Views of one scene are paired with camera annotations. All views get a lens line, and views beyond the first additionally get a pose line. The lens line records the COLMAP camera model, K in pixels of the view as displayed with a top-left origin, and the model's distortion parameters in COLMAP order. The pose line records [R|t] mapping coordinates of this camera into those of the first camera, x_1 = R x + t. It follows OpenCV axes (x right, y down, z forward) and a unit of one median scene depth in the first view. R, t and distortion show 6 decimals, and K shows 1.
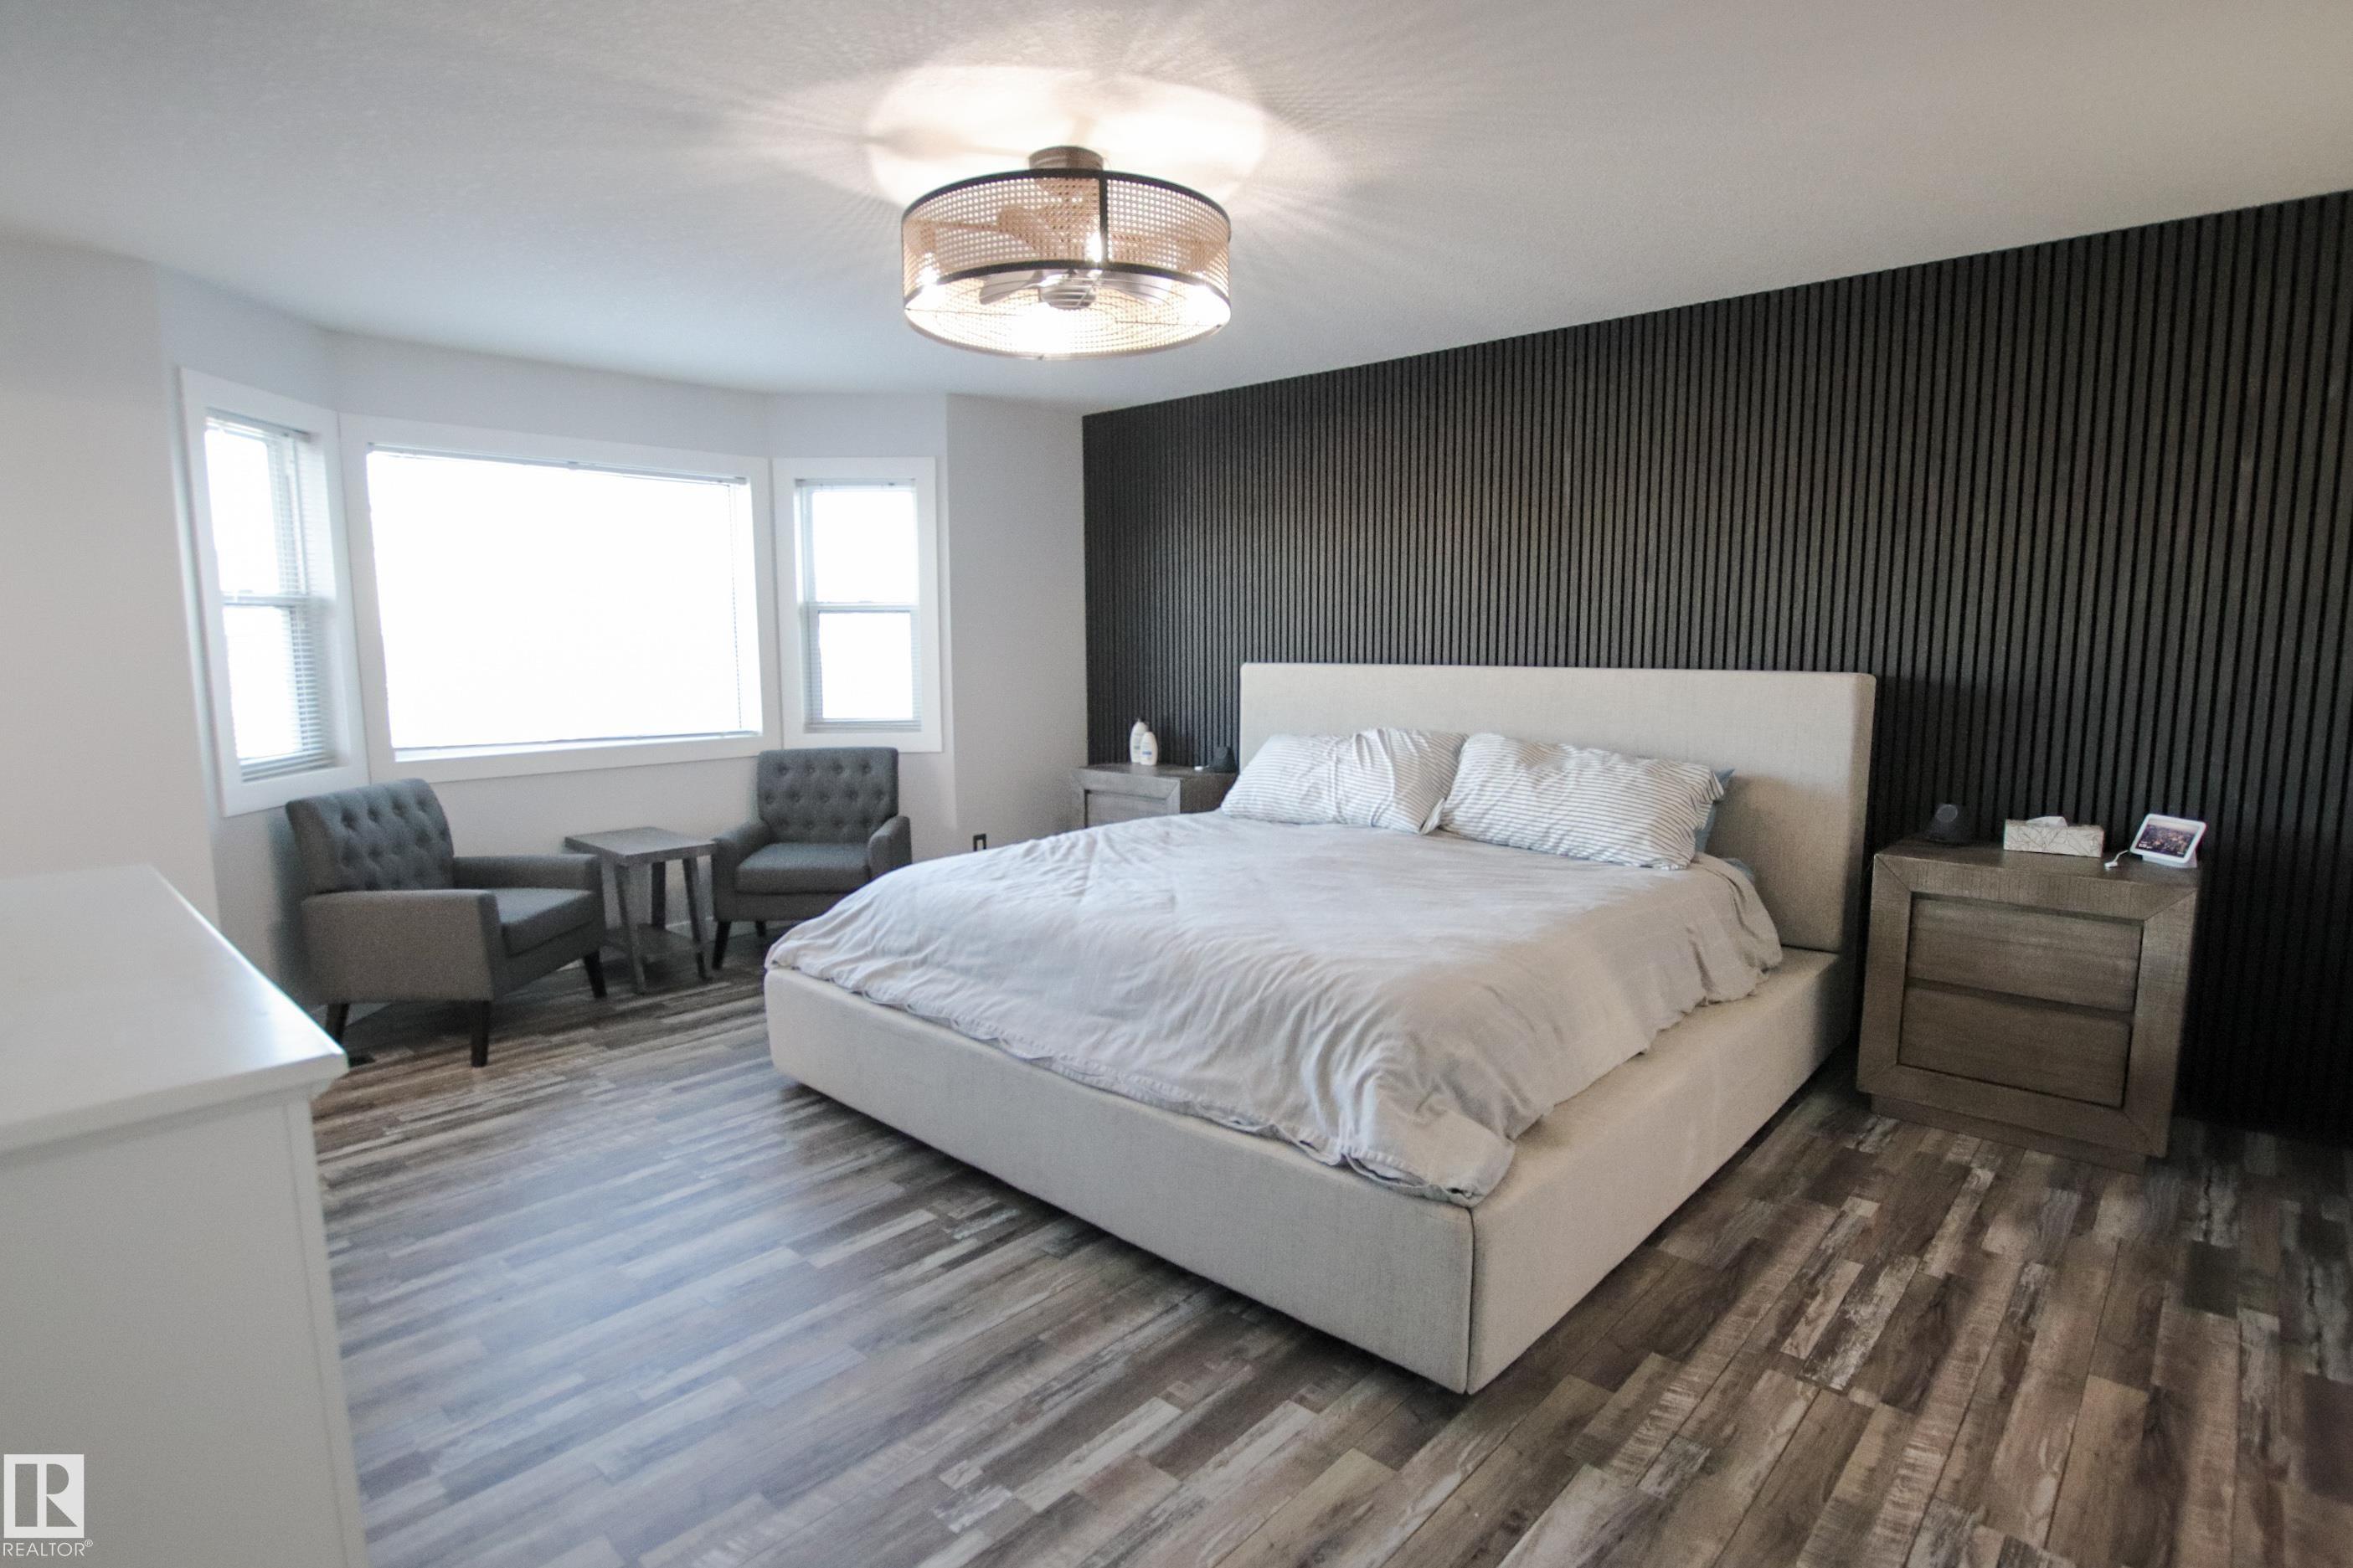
lens RADIAL K [[1160.3, 0, 1196.8], [0, 1160.3, 793.3], [0, 0, 1]] dist [-0.027627, 0.001072]
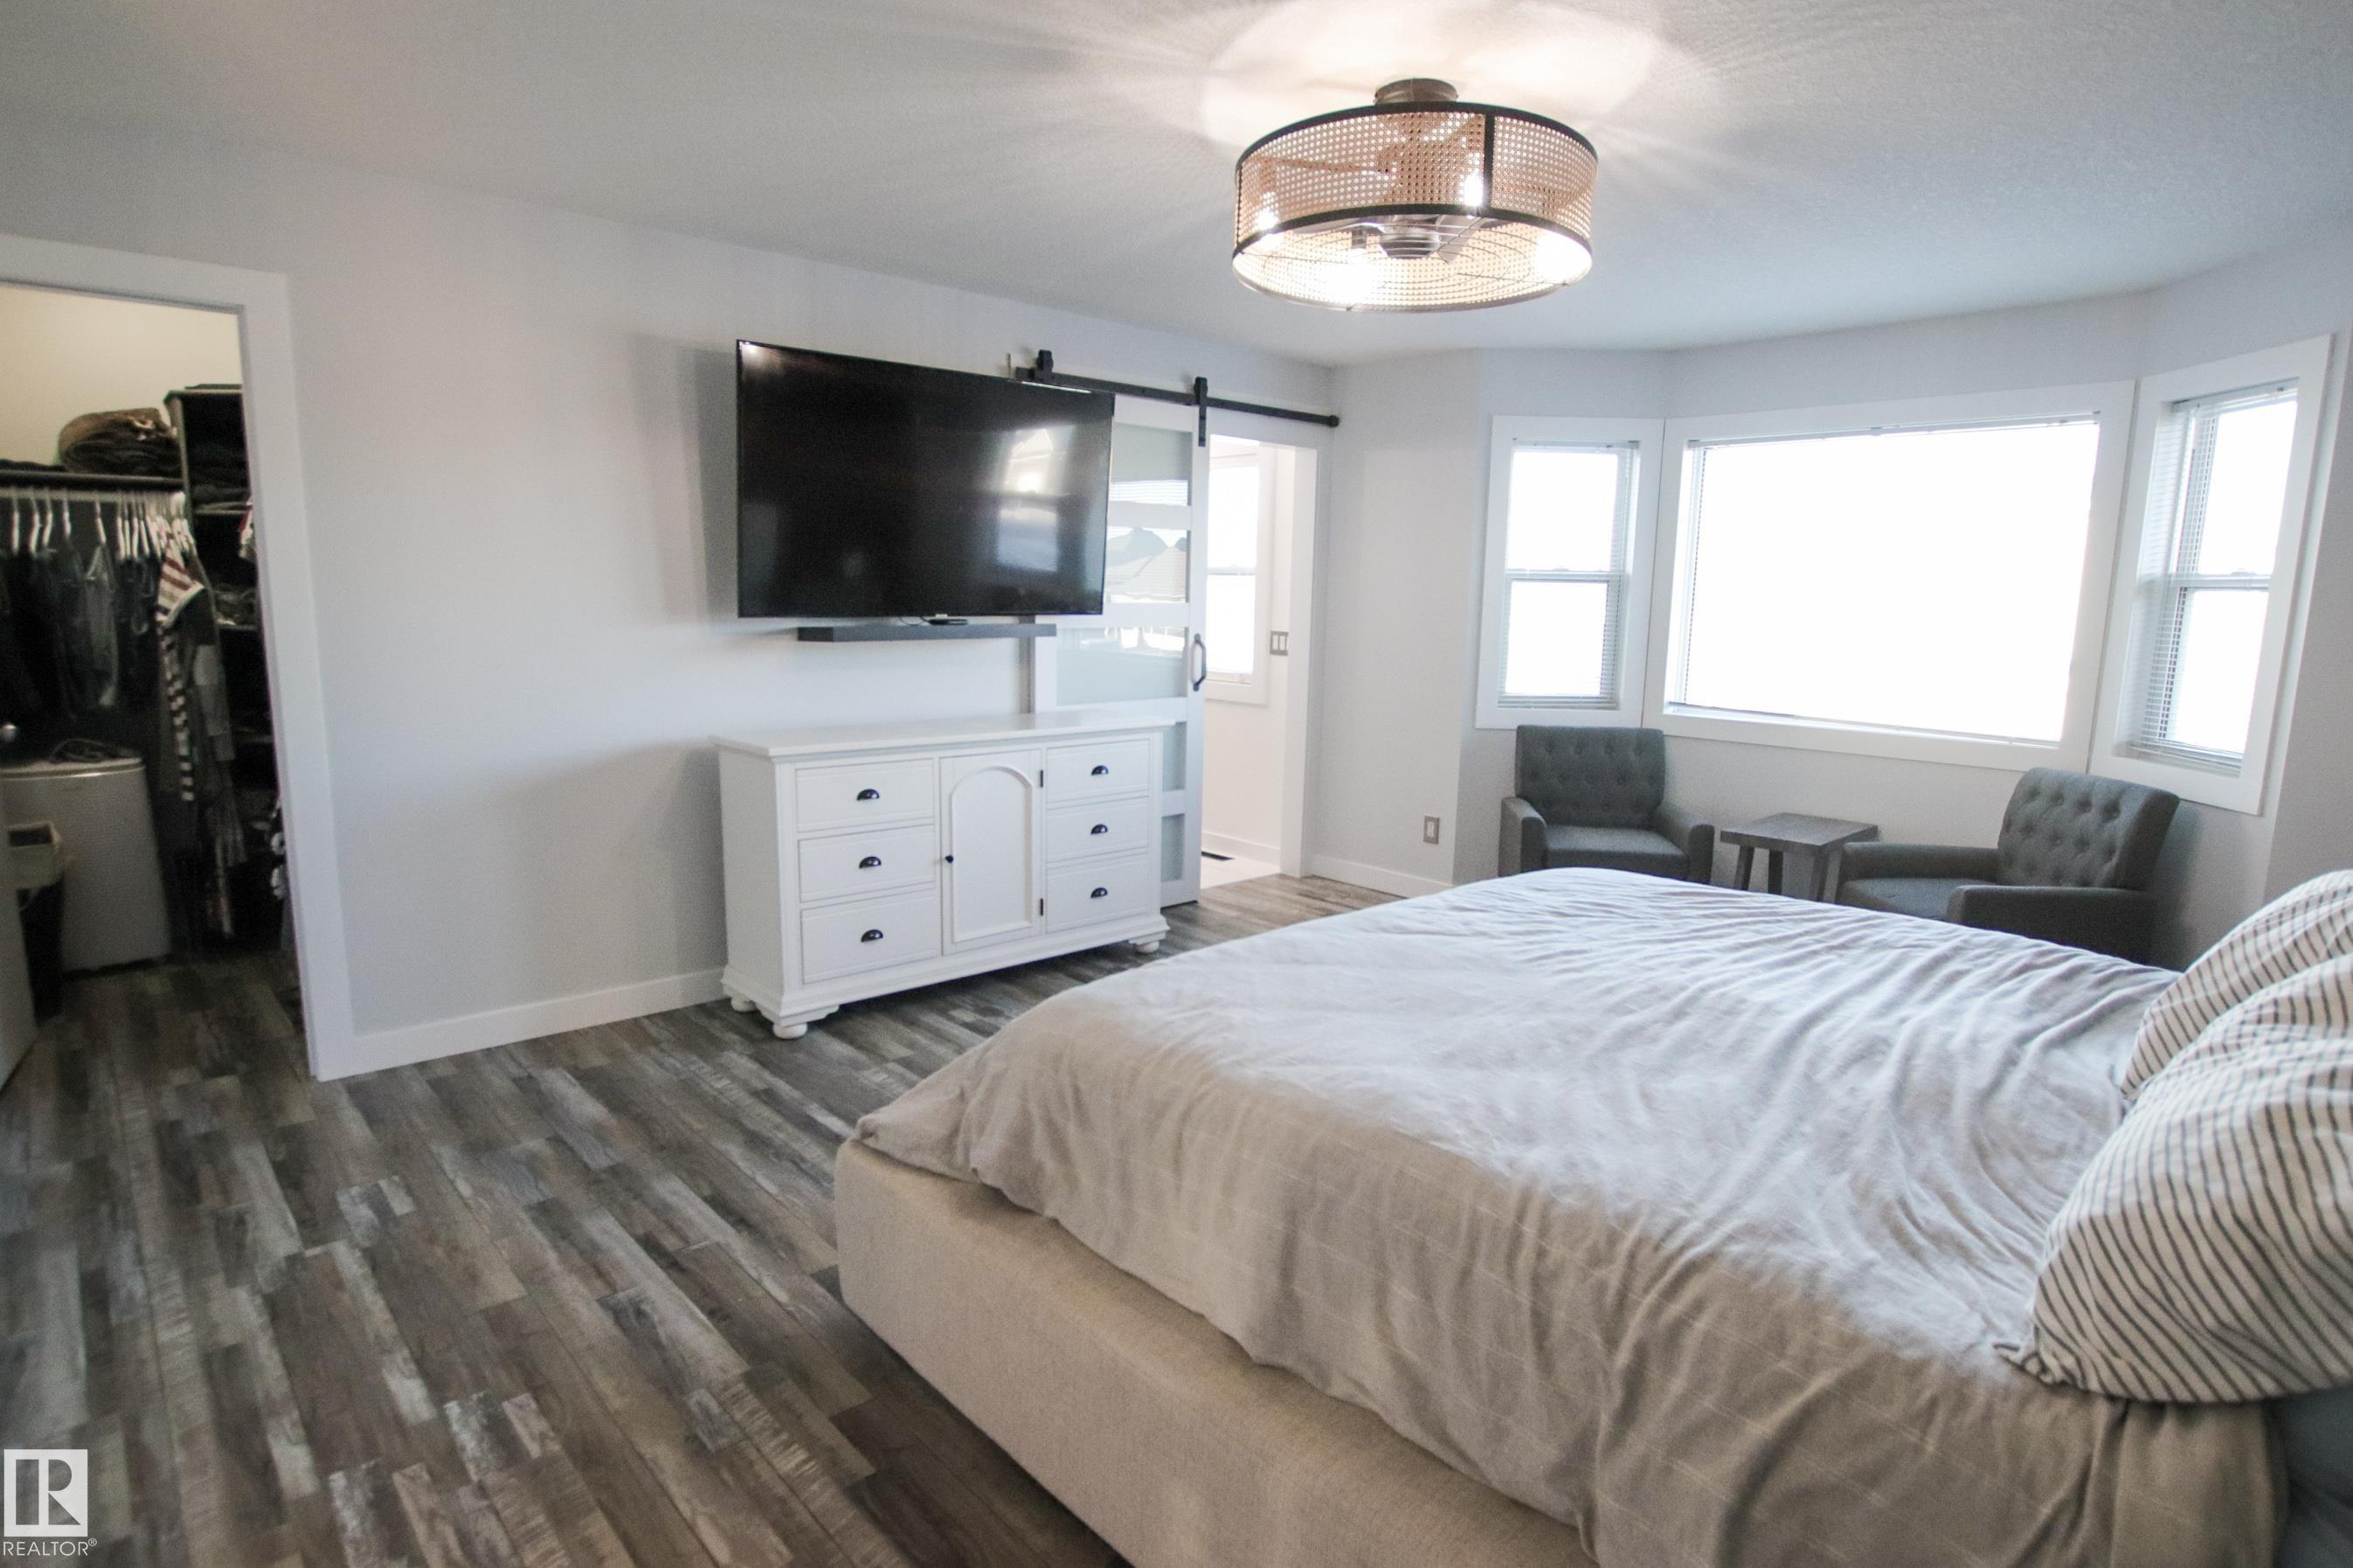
lens RADIAL K [[1256.3, 0, 1176.5], [0, 1256.3, 784.0], [0, 0, 1]] dist [-0.029921, 0.000377]
pose [[-0.087456, 0.151329, -0.984607, 0.958014], [-0.153054, 0.974617, 0.163388, -0.144065], [0.984340, 0.164988, -0.062075, 0.957421]]
